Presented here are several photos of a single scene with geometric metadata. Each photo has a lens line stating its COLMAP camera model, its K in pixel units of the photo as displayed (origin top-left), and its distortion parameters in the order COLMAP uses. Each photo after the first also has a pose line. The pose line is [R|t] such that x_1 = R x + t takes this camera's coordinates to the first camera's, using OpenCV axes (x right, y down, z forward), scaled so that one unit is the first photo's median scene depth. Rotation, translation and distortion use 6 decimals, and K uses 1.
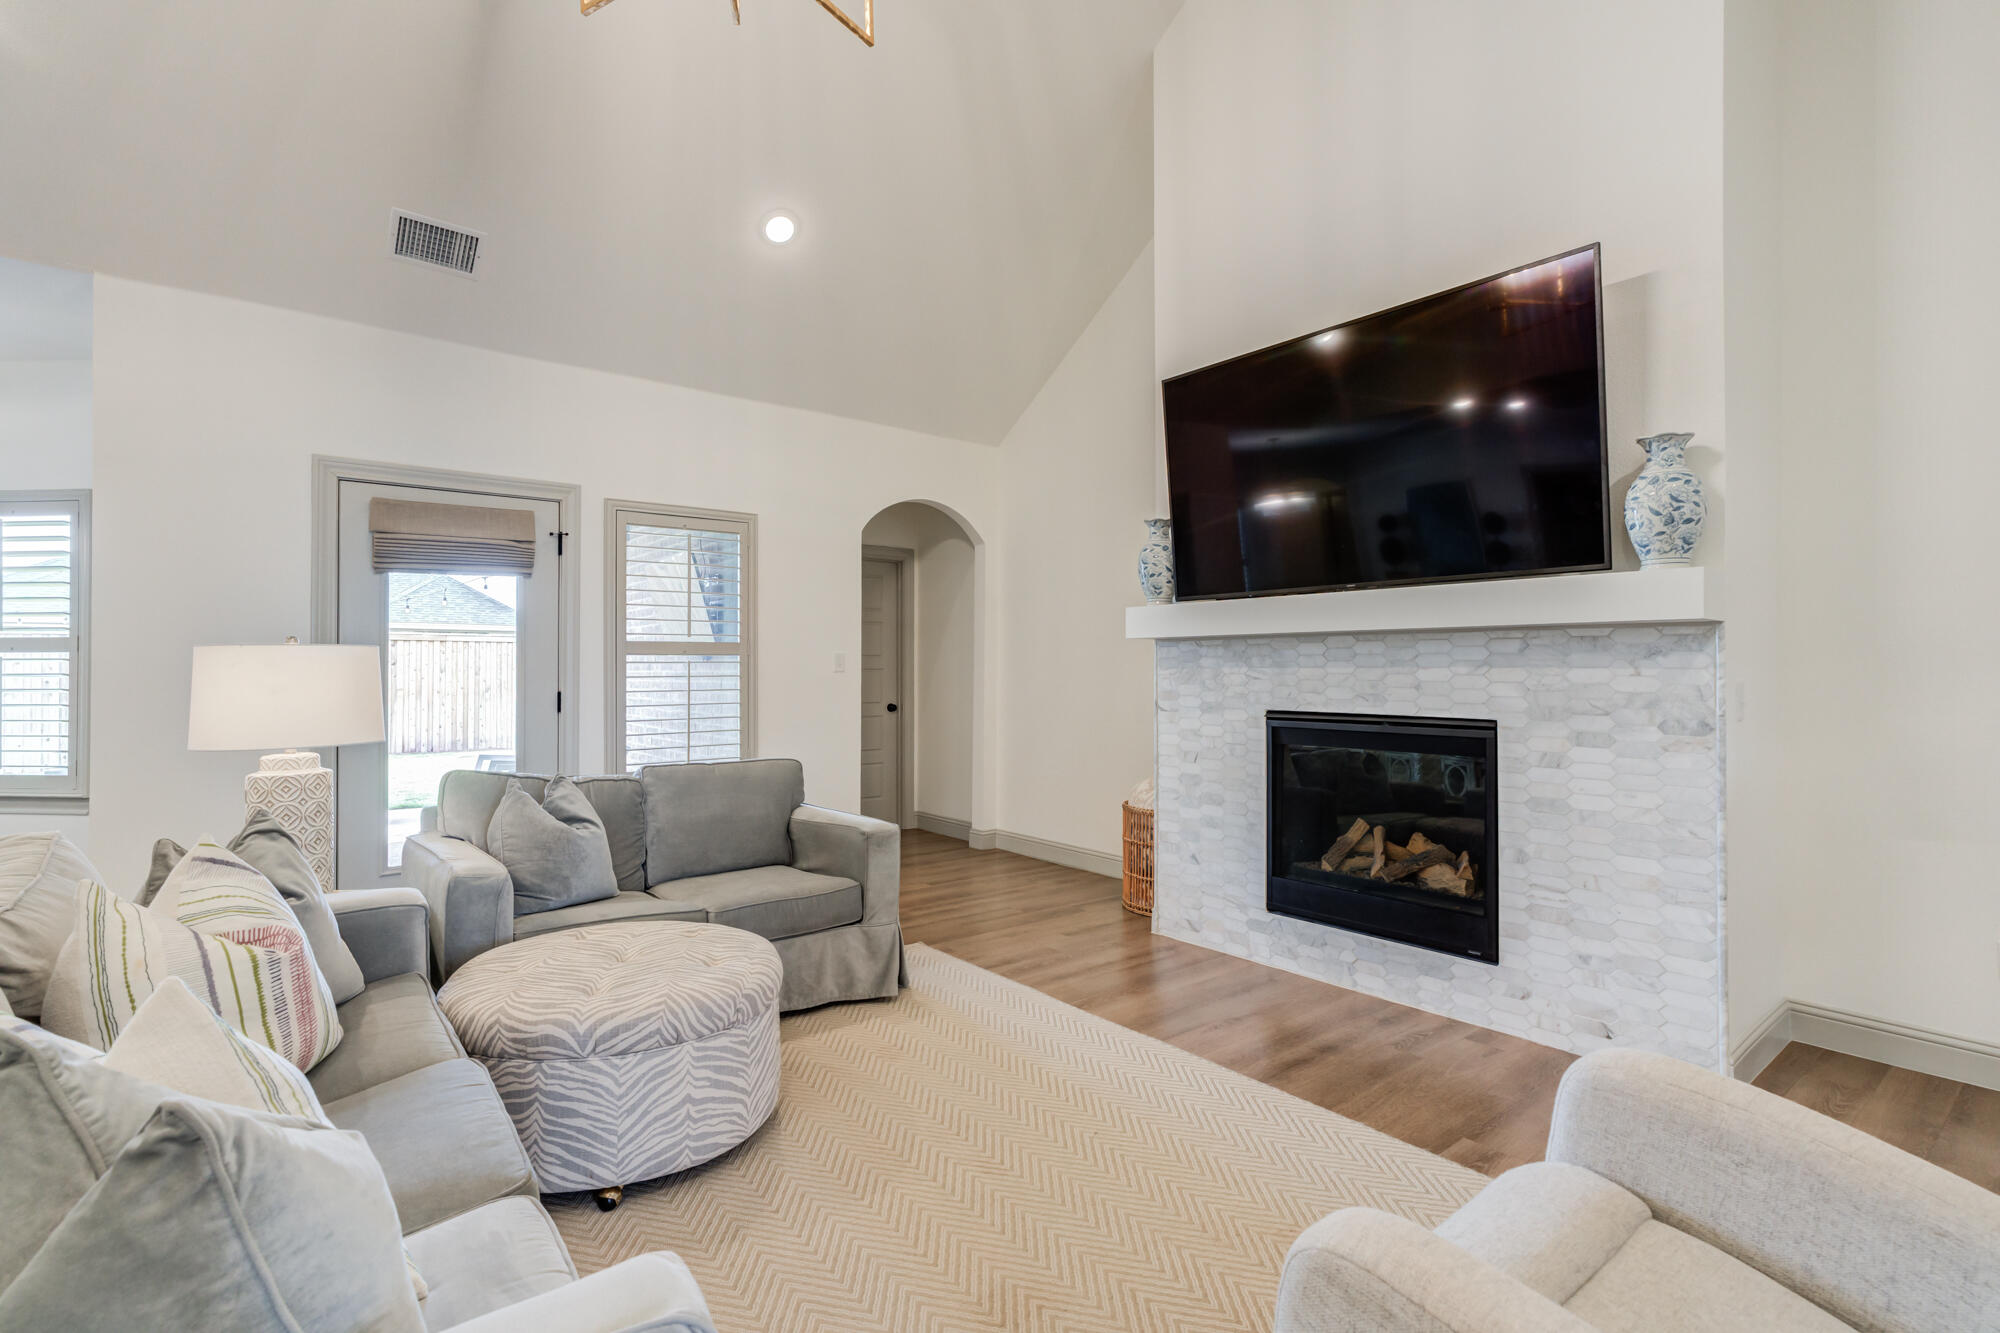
lens RADIAL K [[944.1, 0, 994.9], [0, 944.1, 665.7], [0, 0, 1]] dist [-0.000792, 0.000088]
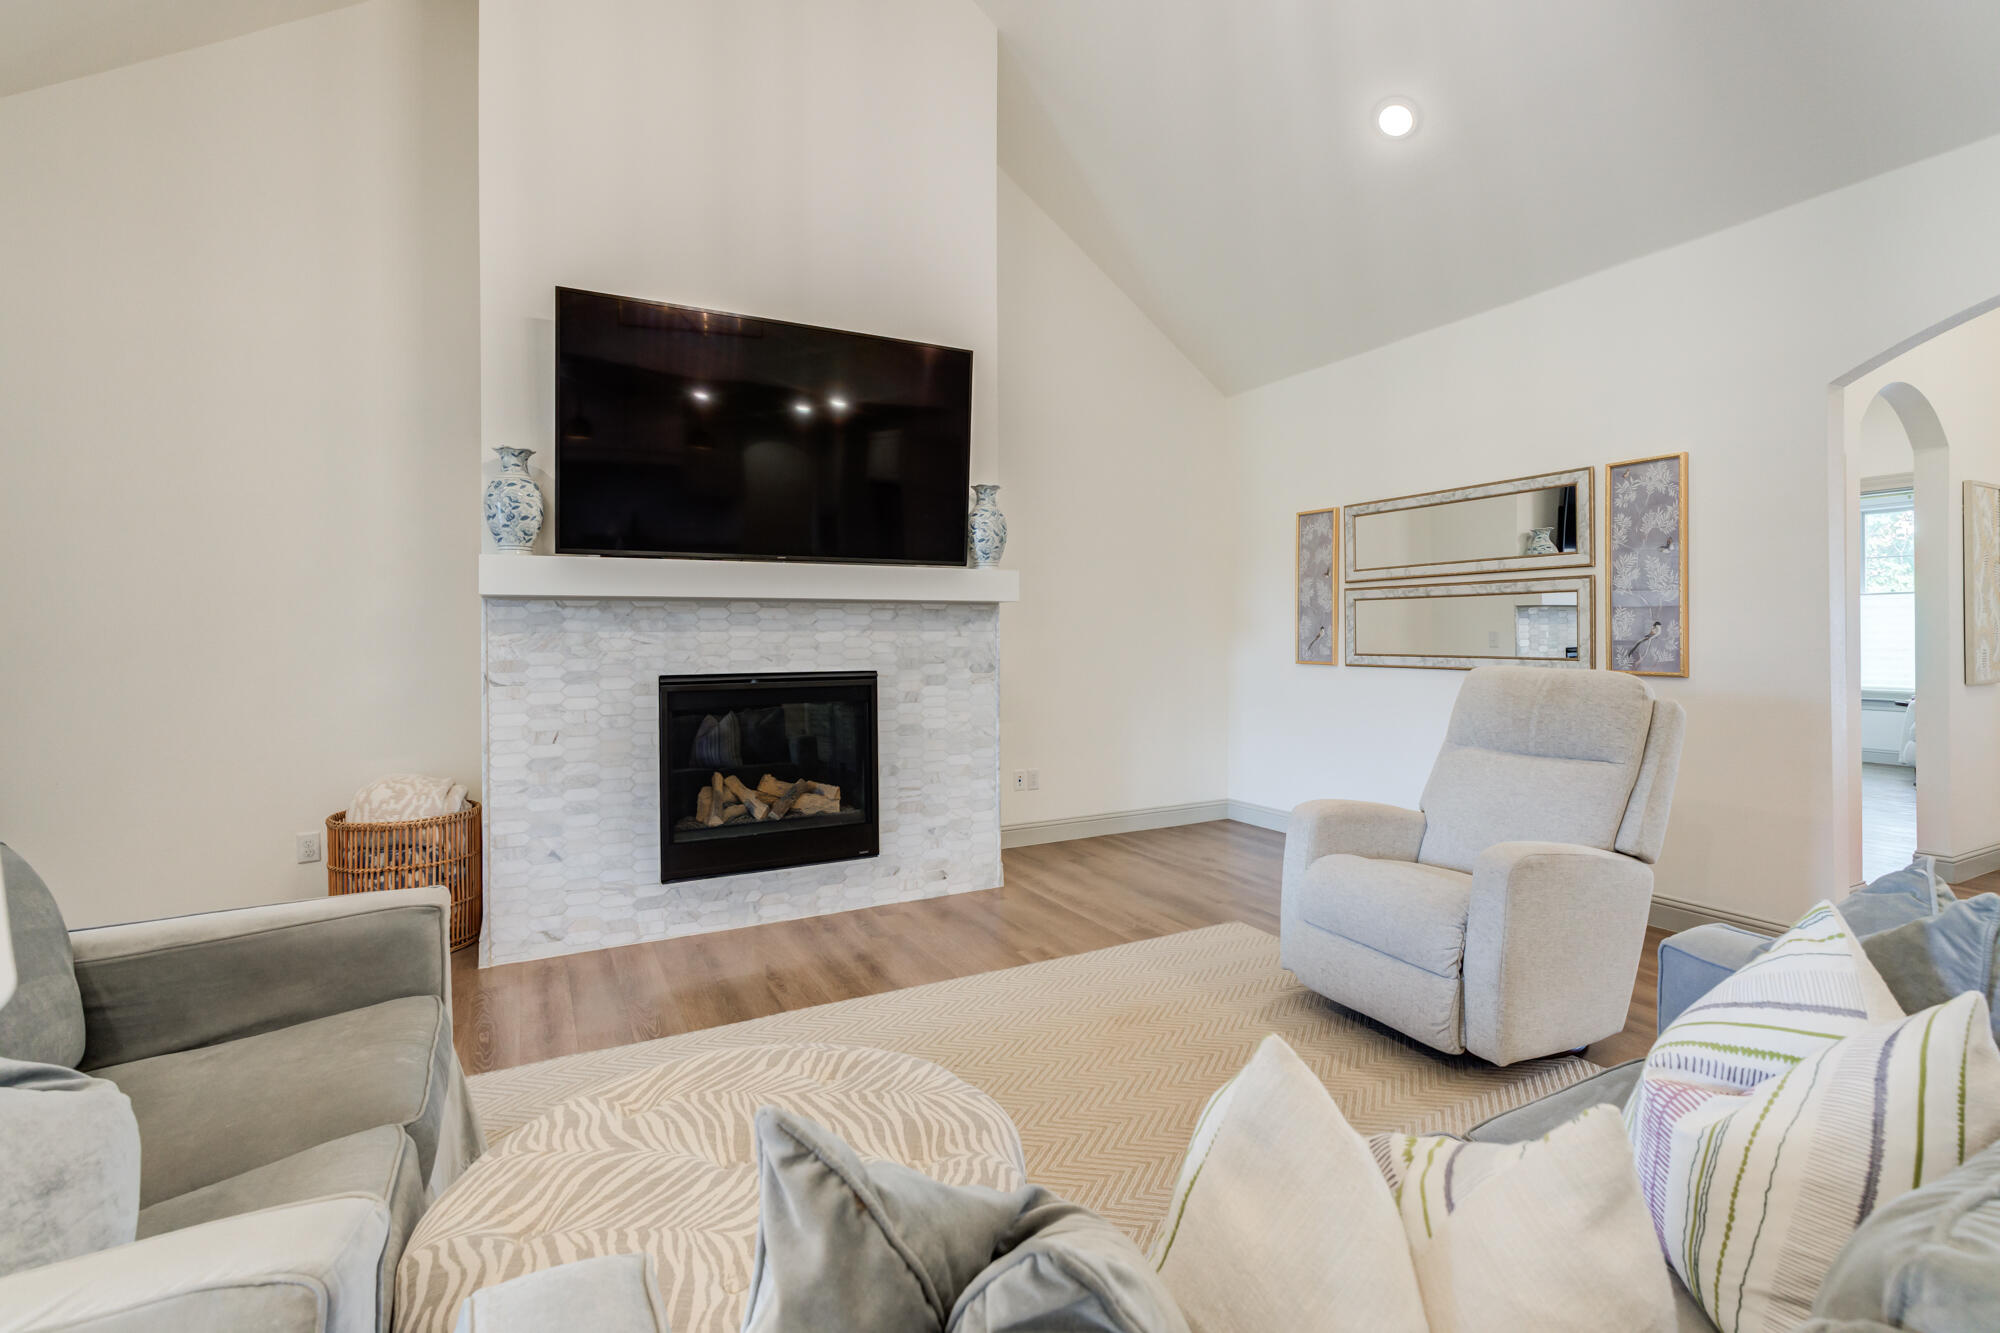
lens RADIAL K [[919.5, 0, 1002.0], [0, 919.5, 641.2], [0, 0, 1]] dist [-0.000058, 0.000103]
pose [[0.178779, -0.005678, 0.983873, -0.640593], [0.004161, 0.999979, 0.005015, 0.009440], [-0.983880, 0.003197, 0.178799, 0.545251]]
